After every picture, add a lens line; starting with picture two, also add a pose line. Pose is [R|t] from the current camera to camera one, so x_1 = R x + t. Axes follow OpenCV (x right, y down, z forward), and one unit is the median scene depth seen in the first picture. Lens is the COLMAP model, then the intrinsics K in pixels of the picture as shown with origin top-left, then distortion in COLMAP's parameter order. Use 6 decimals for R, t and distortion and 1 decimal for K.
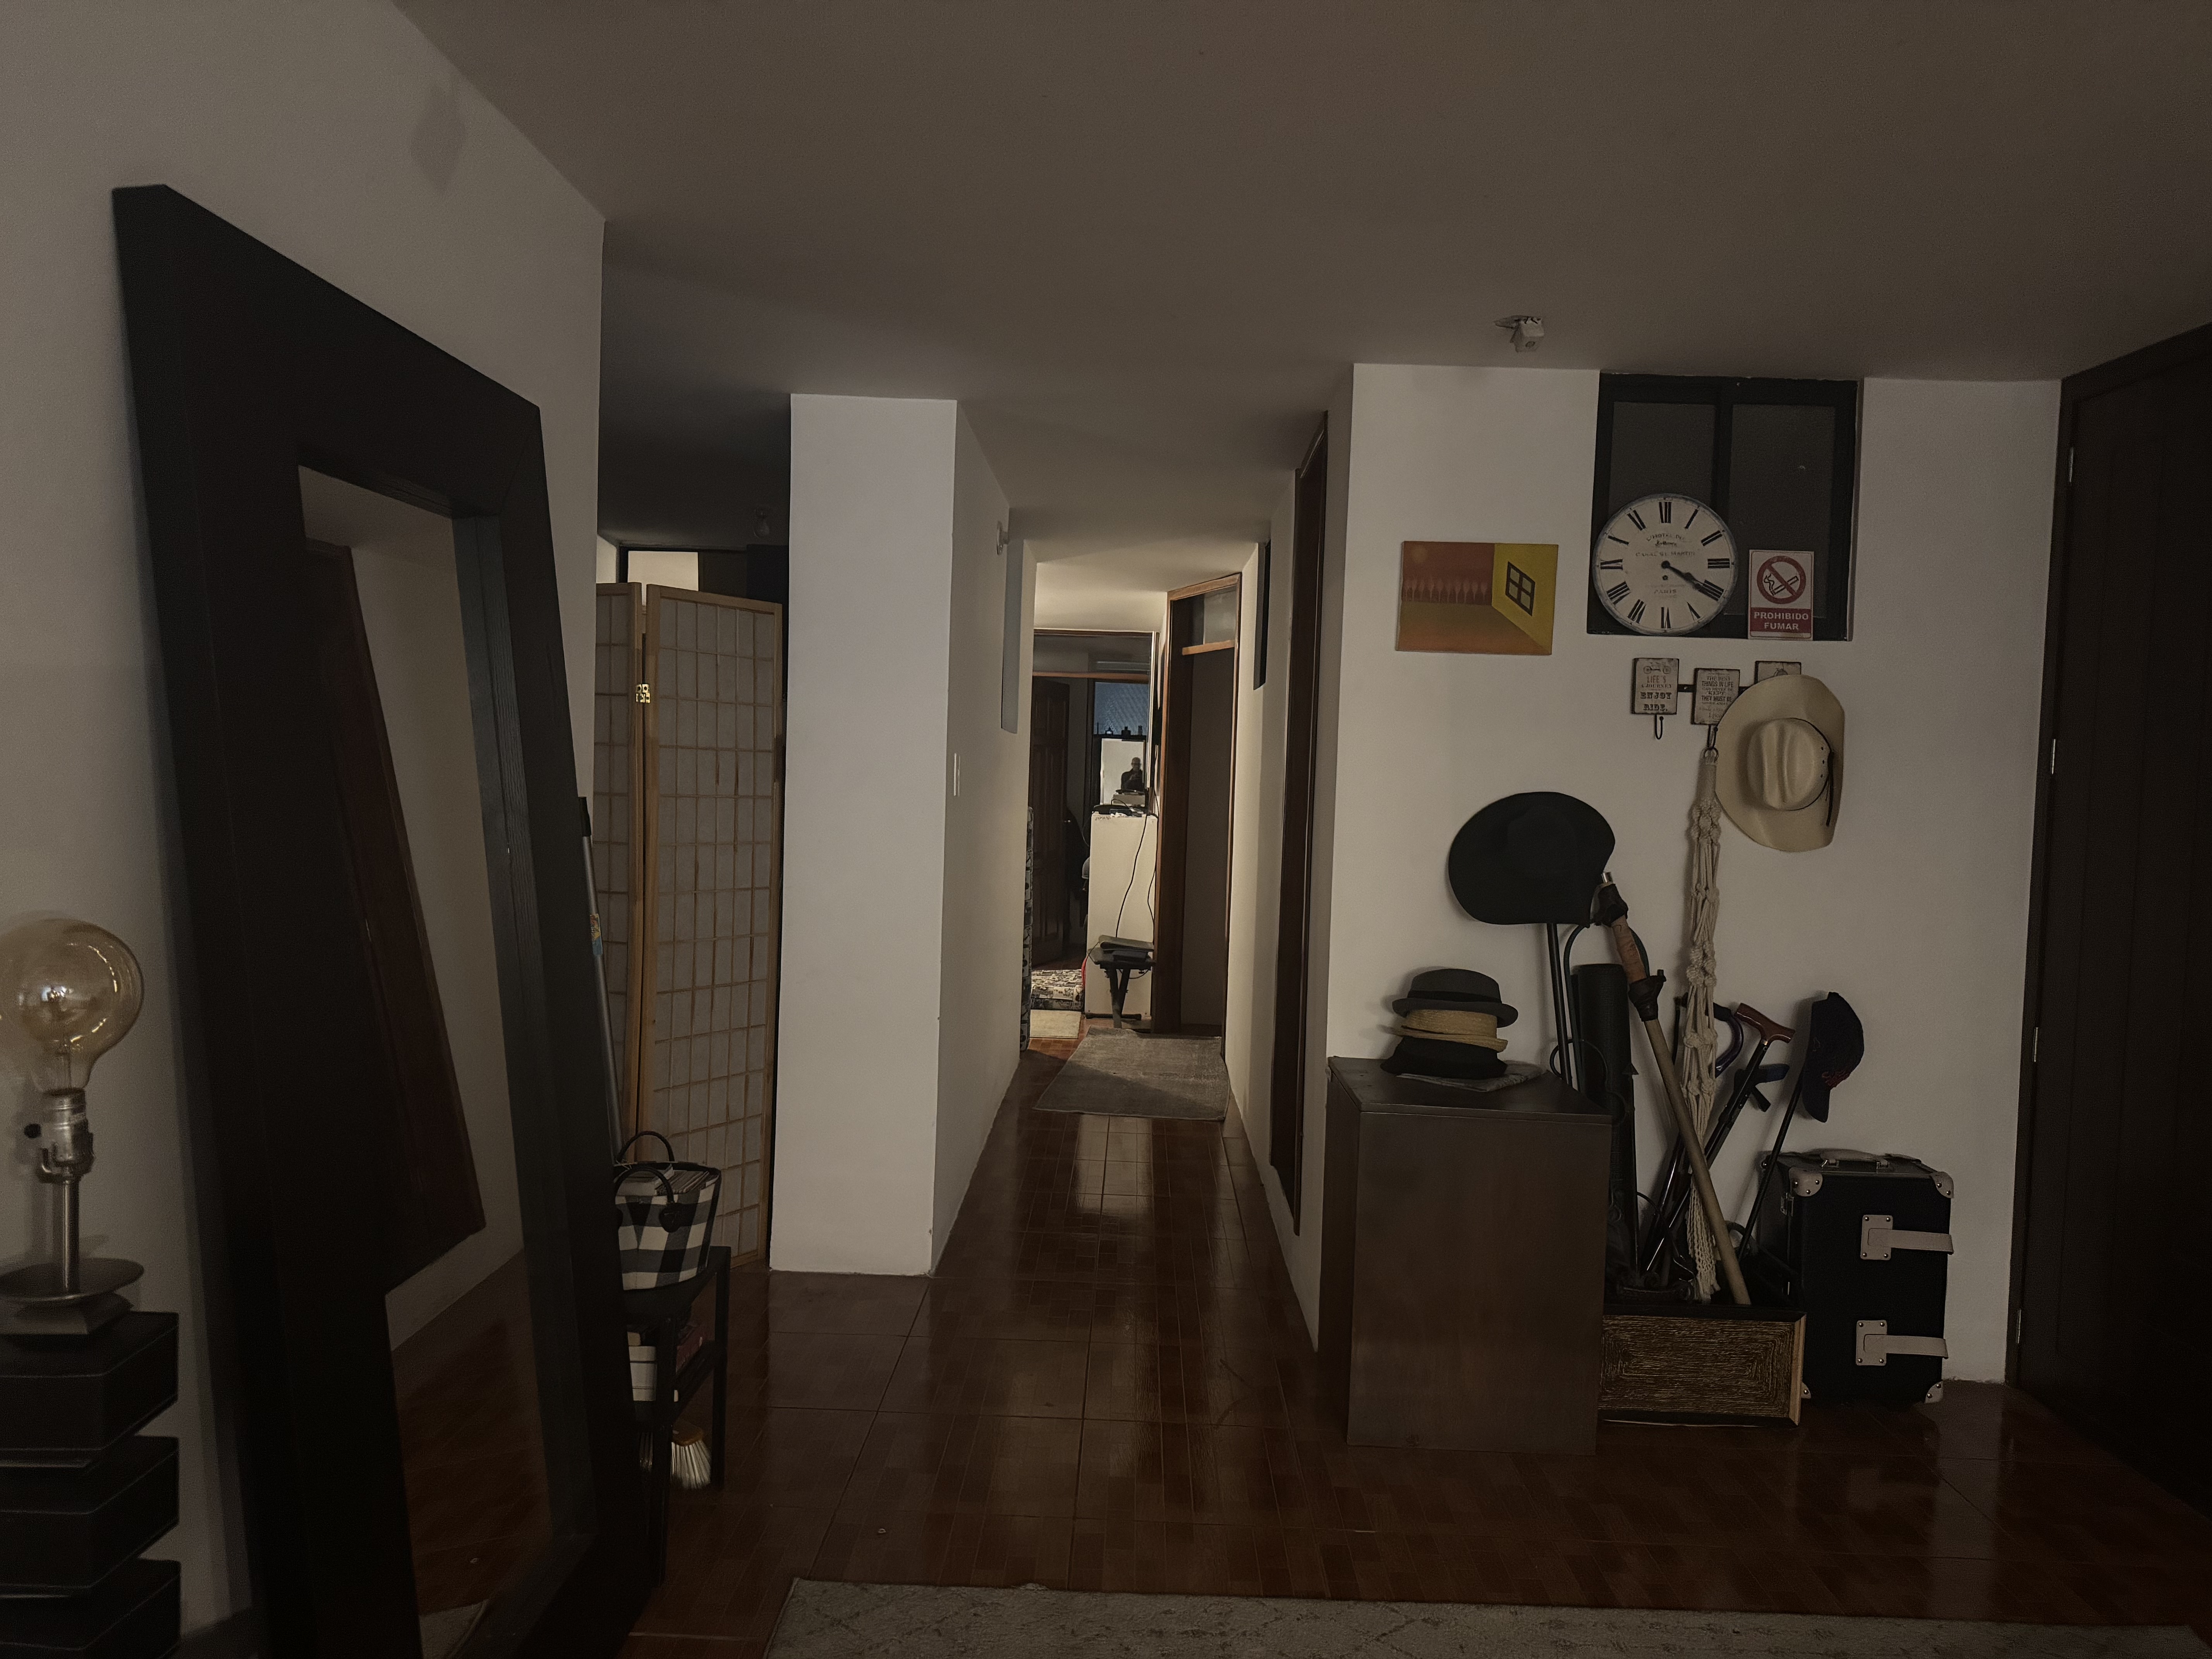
lens RADIAL K [[1567.5, 0, 1106.0], [0, 1567.5, 829.5], [0, 0, 1]] dist [0.044700, -0.073503]
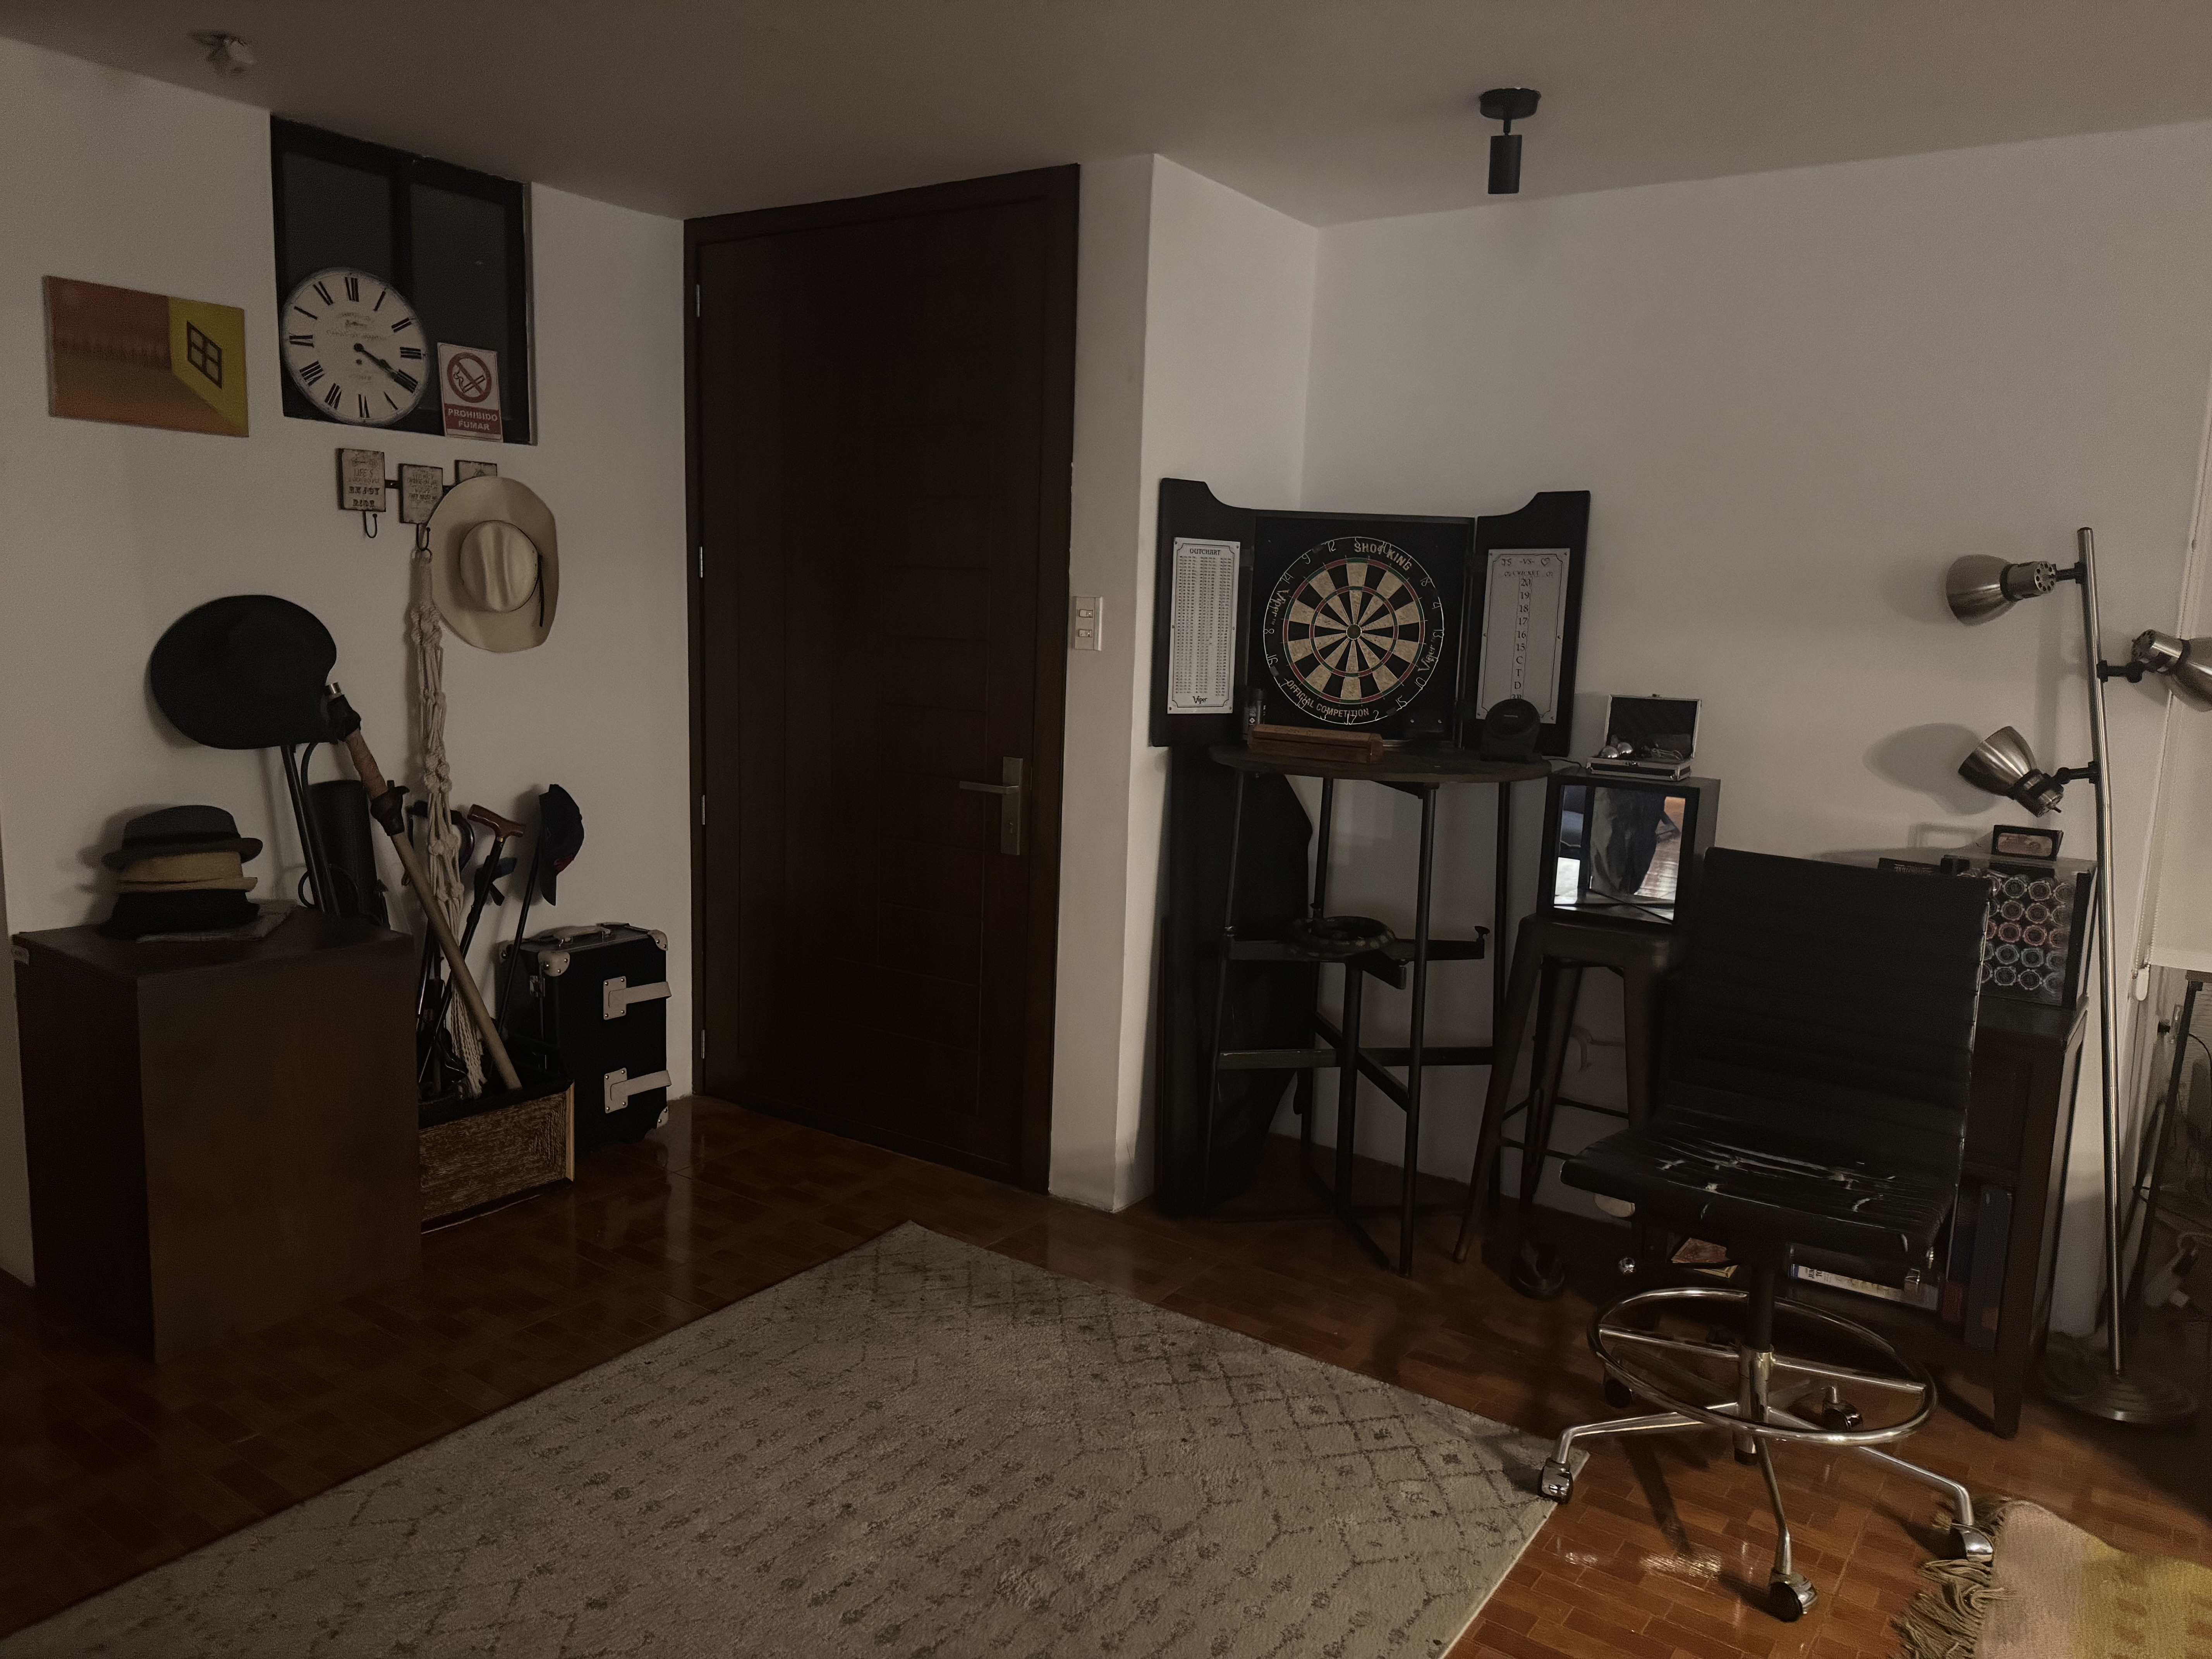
lens RADIAL K [[1567.5, 0, 1106.0], [0, 1567.5, 829.5], [0, 0, 1]] dist [0.044700, -0.073503]
pose [[0.552197, -0.133176, 0.823008, -0.208225], [0.018606, 0.988882, 0.147534, -0.016050], [-0.833506, -0.066155, 0.548536, 0.102668]]
